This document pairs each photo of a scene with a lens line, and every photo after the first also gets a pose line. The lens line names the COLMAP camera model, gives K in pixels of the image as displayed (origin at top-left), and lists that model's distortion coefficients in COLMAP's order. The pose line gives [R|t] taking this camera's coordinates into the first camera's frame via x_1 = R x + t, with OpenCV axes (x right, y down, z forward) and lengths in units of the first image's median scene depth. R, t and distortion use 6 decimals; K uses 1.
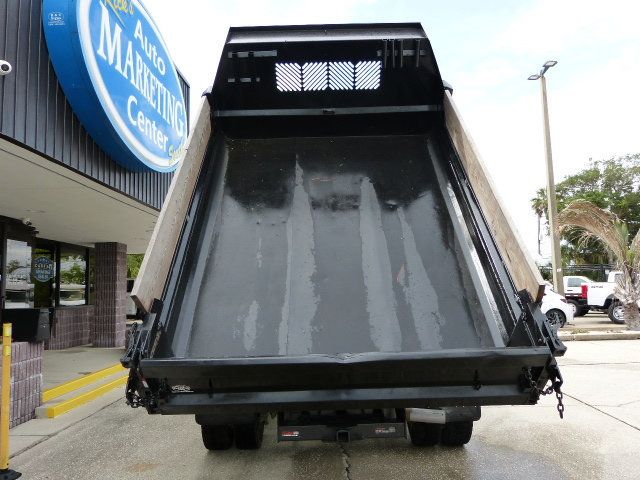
lens RADIAL K [[477.0, 0, 318.7], [0, 477.0, 242.6], [0, 0, 1]] dist [-0.039271, 0.022565]
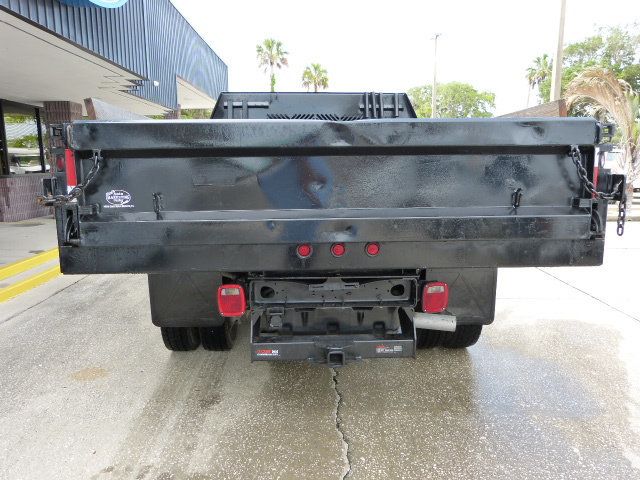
lens RADIAL K [[477.0, 0, 318.7], [0, 477.0, 242.6], [0, 0, 1]] dist [-0.039271, 0.022565]
pose [[0.998742, 0.014757, 0.047922, -0.007901], [-0.027114, 0.962878, 0.268574, 0.007961], [-0.042179, -0.269535, 0.962066, 0.140436]]
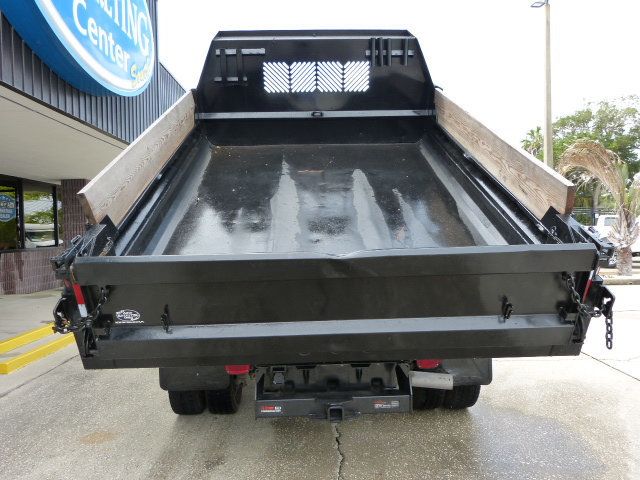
lens RADIAL K [[477.0, 0, 318.7], [0, 477.0, 242.6], [0, 0, 1]] dist [-0.039271, 0.022565]
pose [[0.999409, 0.005390, 0.033956, -0.003284], [-0.009539, 0.992329, 0.123257, 0.007598], [-0.033031, -0.123508, 0.991794, 0.105508]]
